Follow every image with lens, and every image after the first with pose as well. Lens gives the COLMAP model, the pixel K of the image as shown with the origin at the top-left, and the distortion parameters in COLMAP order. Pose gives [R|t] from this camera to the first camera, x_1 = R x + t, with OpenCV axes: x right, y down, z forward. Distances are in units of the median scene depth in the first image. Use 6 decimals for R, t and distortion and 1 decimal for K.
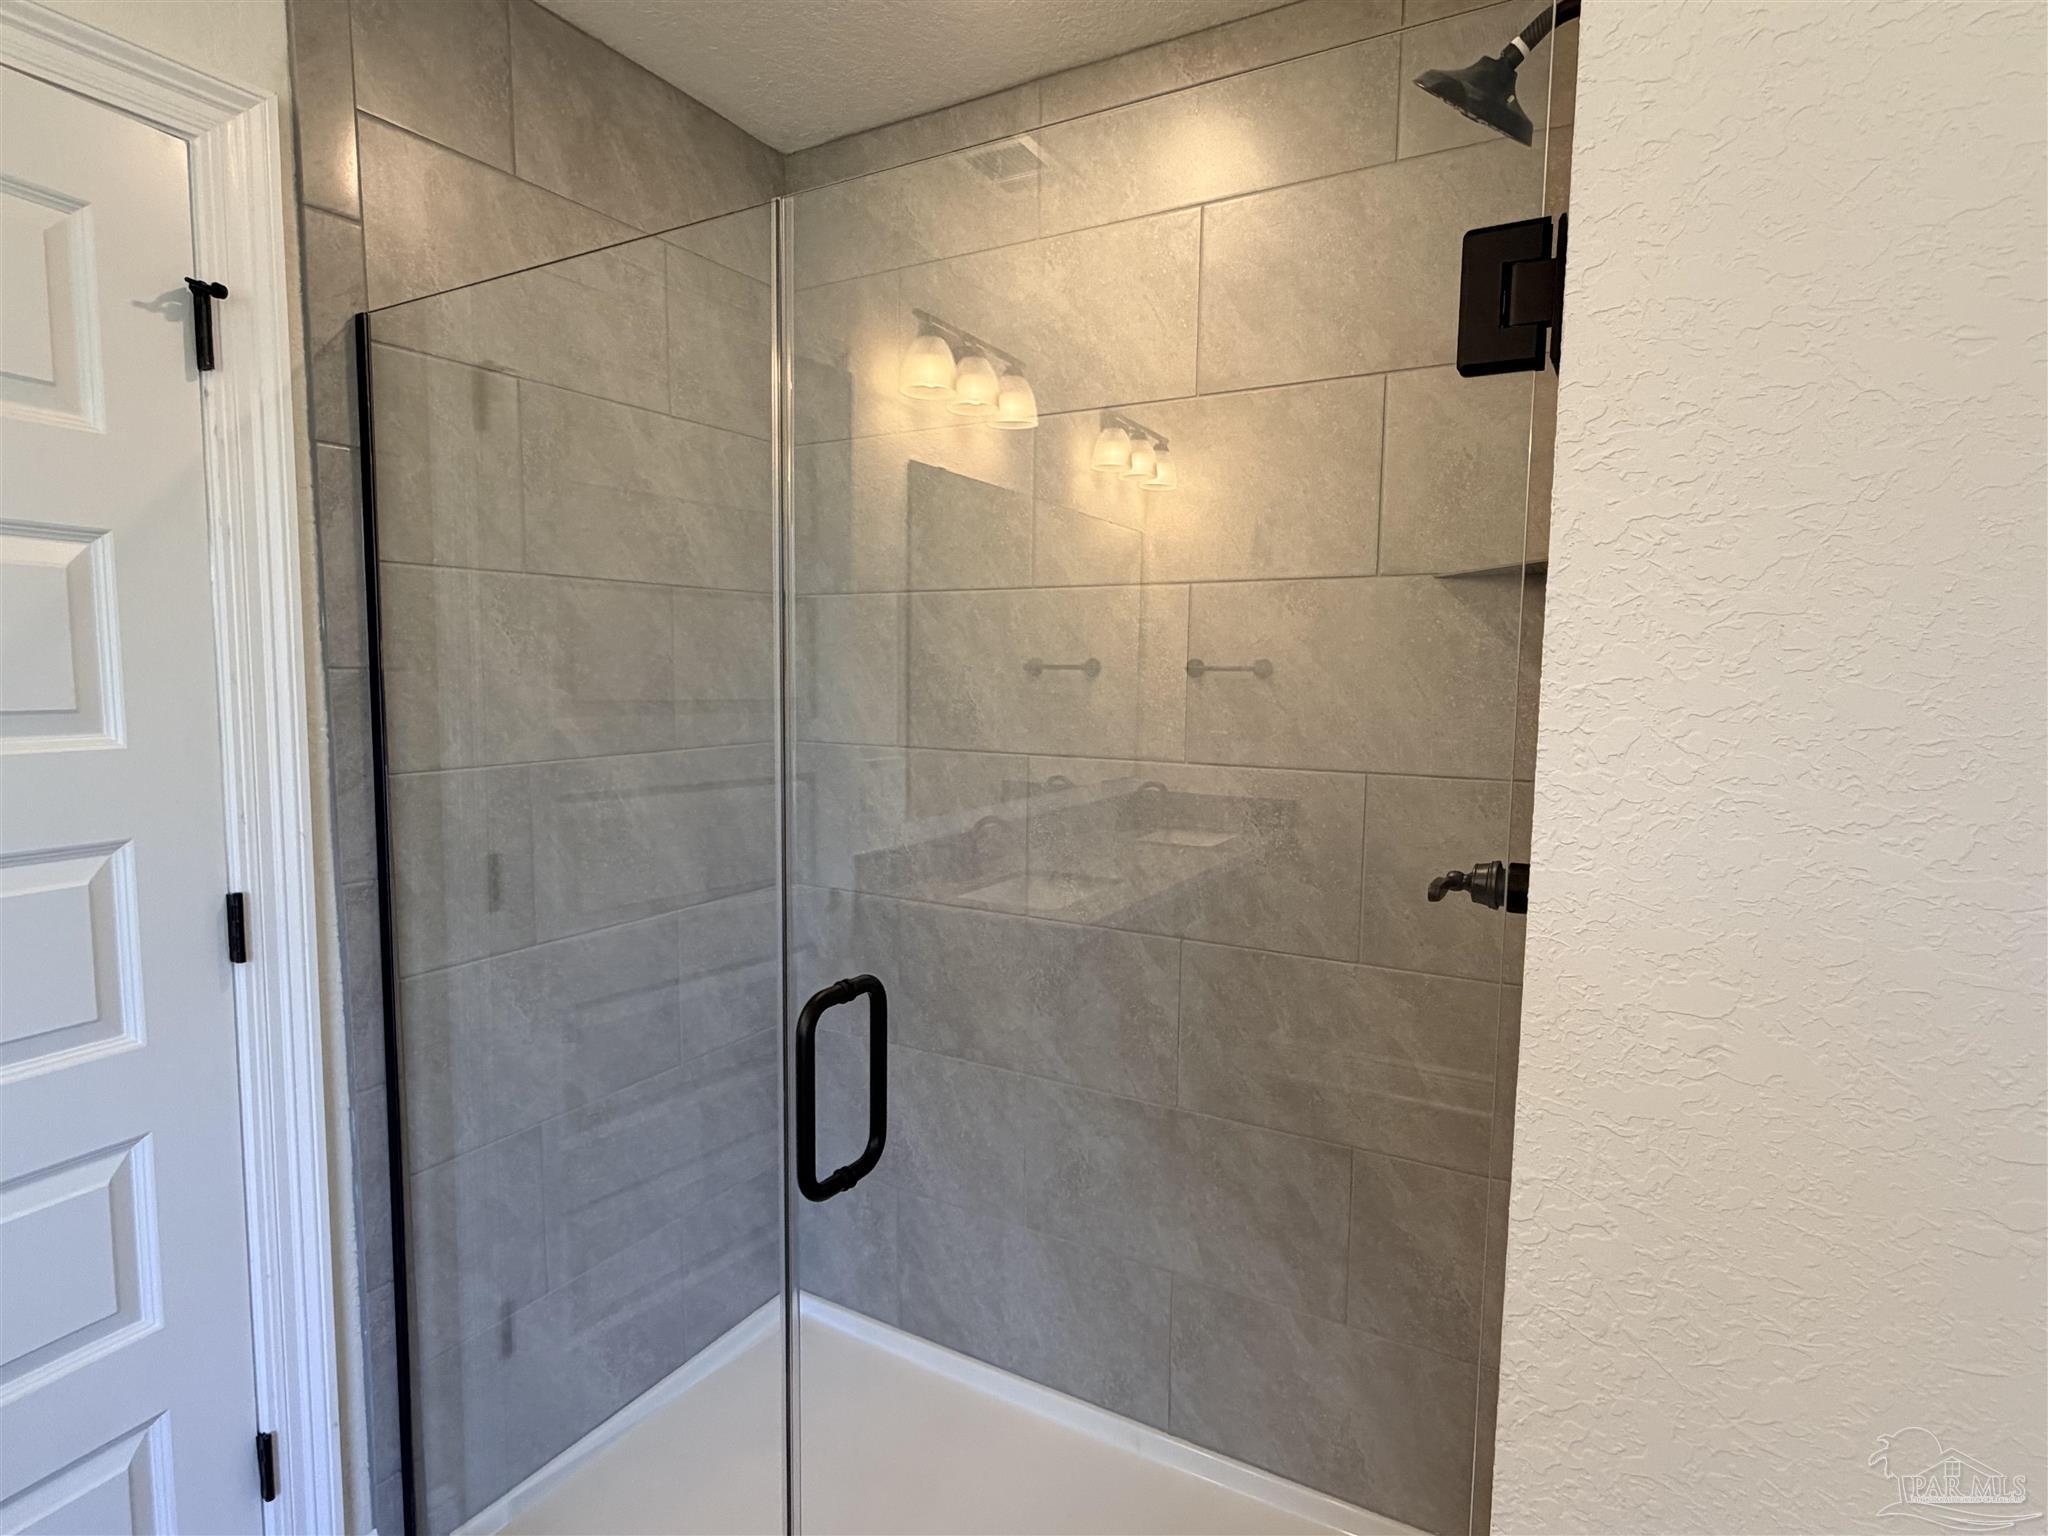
lens RADIAL K [[1078.8, 0, 1024.4], [0, 1078.8, 772.2], [0, 0, 1]] dist [-0.001107, 0.000858]
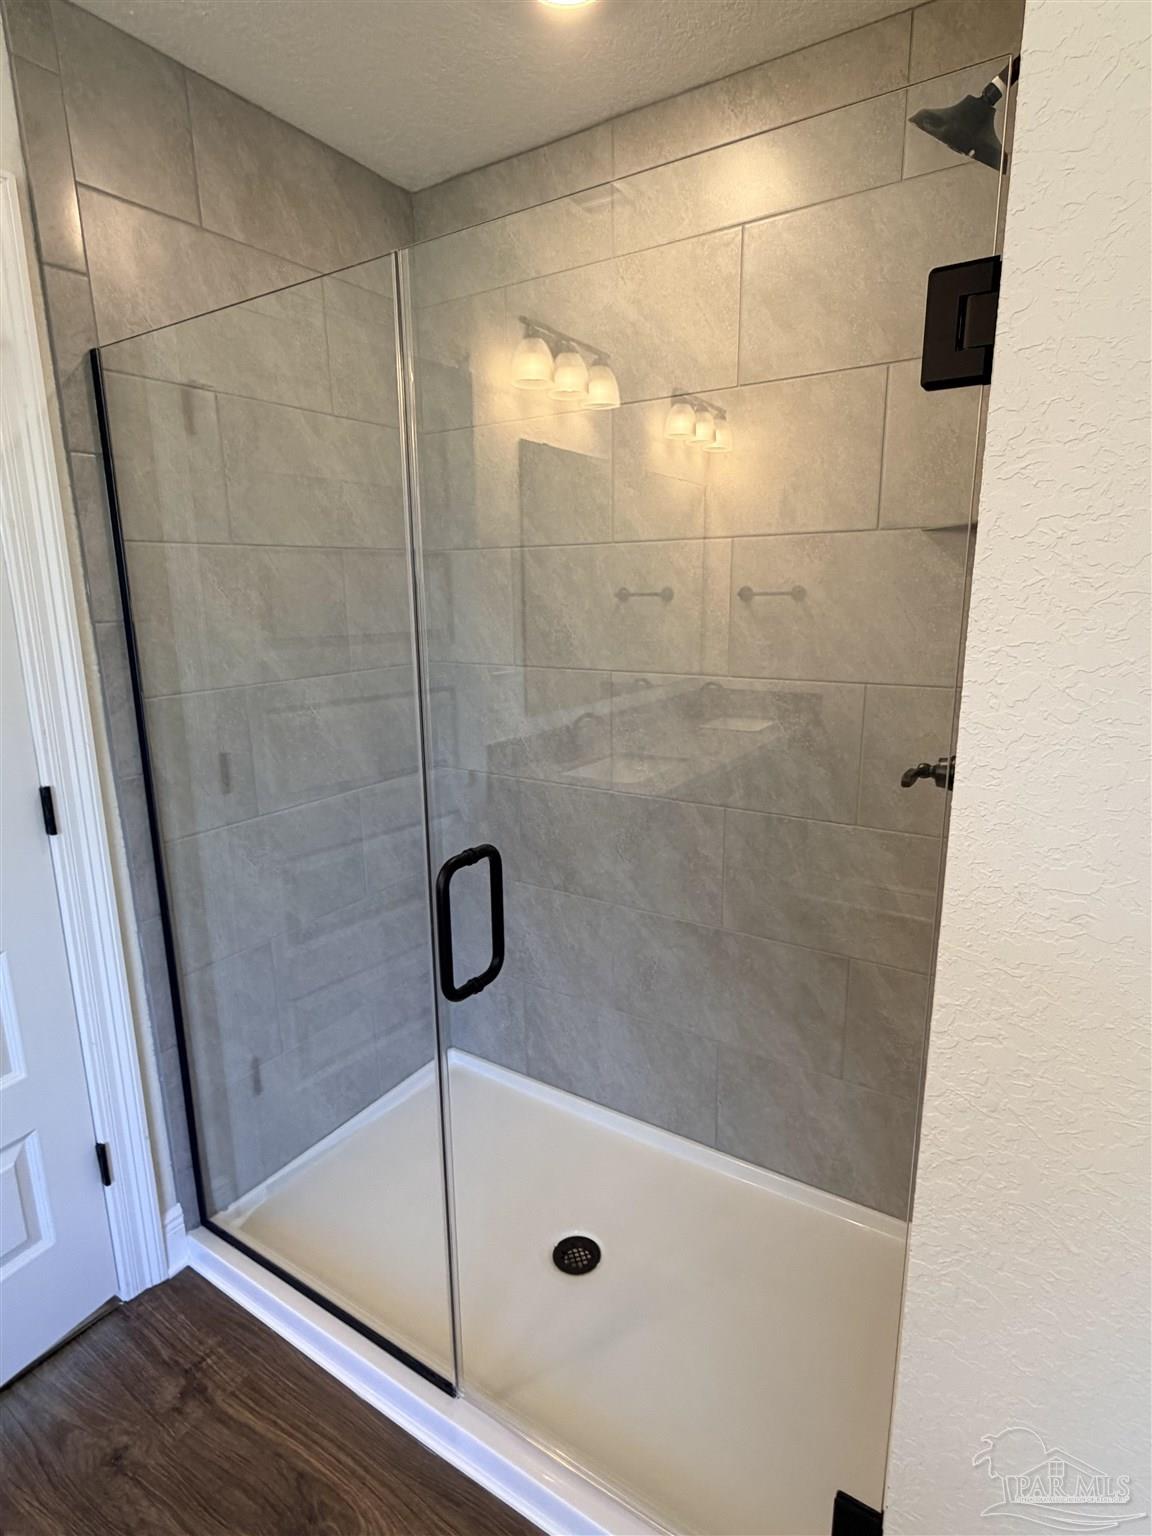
lens RADIAL K [[809.1, 0, 579.3], [0, 809.1, 768.2], [0, 0, 1]] dist [-0.001107, 0.000858]
pose [[0.998393, -0.011657, -0.055466, 0.021099], [0.018357, 0.992376, 0.121876, -0.022056], [0.053623, -0.122698, 0.990994, -0.007994]]
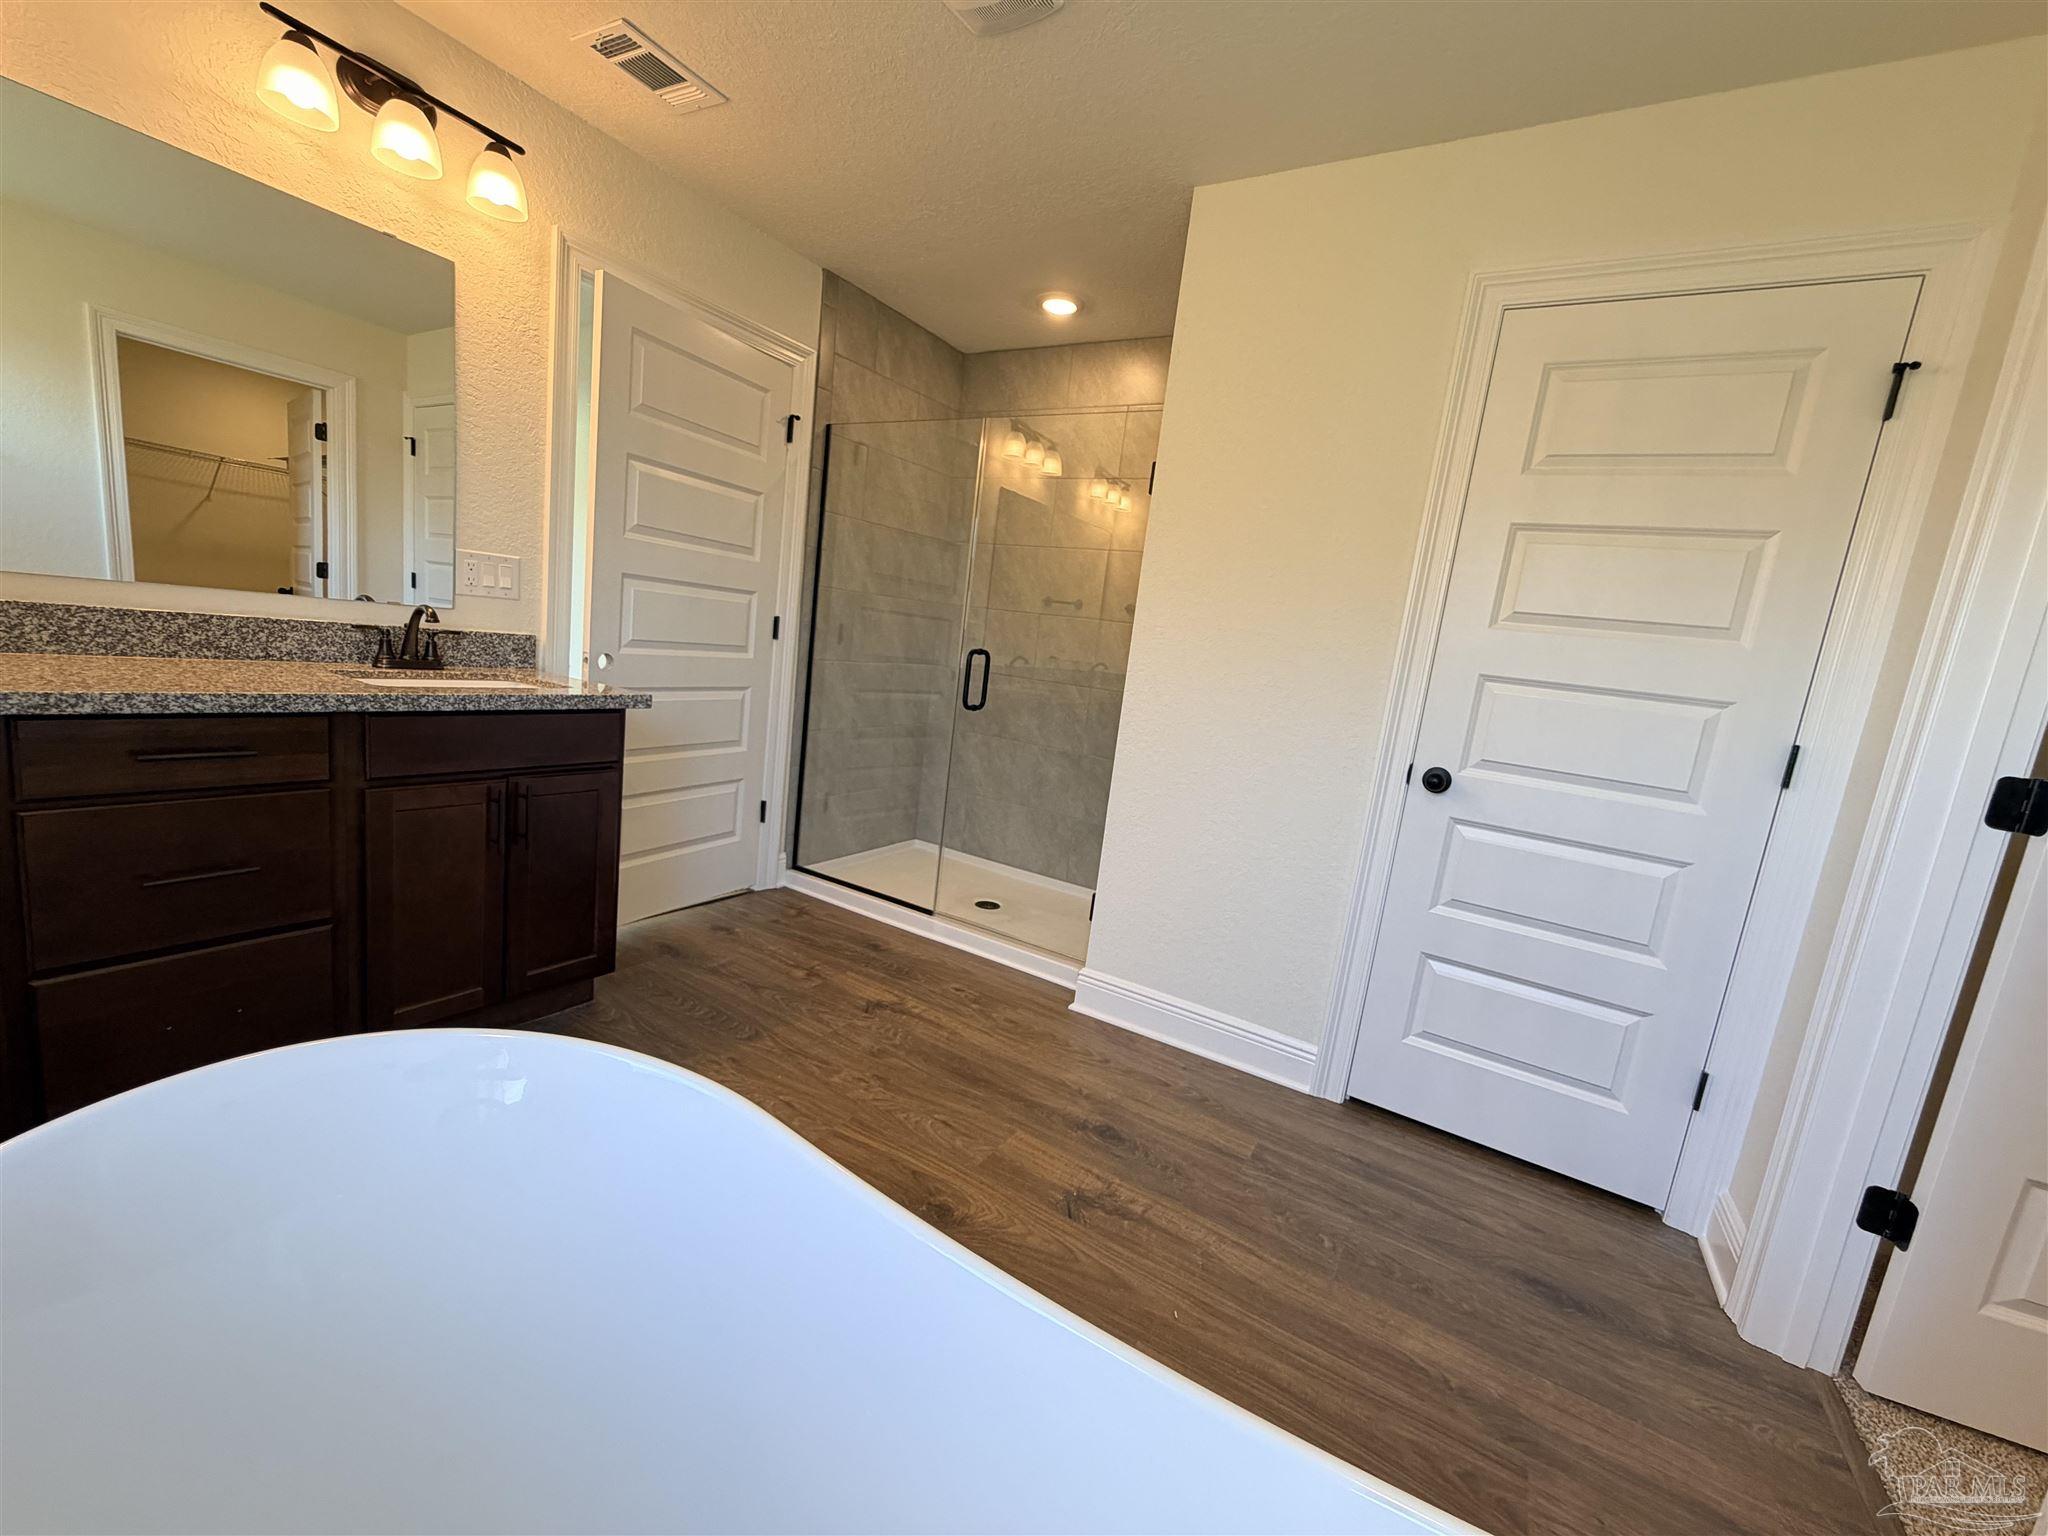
lens RADIAL K [[820.1, 0, 1017.8], [0, 820.1, 771.5], [0, 0, 1]] dist [-0.000495, -0.000040]
pose [[0.994189, 0.106719, -0.014152, 0.020438], [-0.105512, 0.992046, 0.068644, 0.249991], [0.021365, -0.066752, 0.997541, -1.050453]]
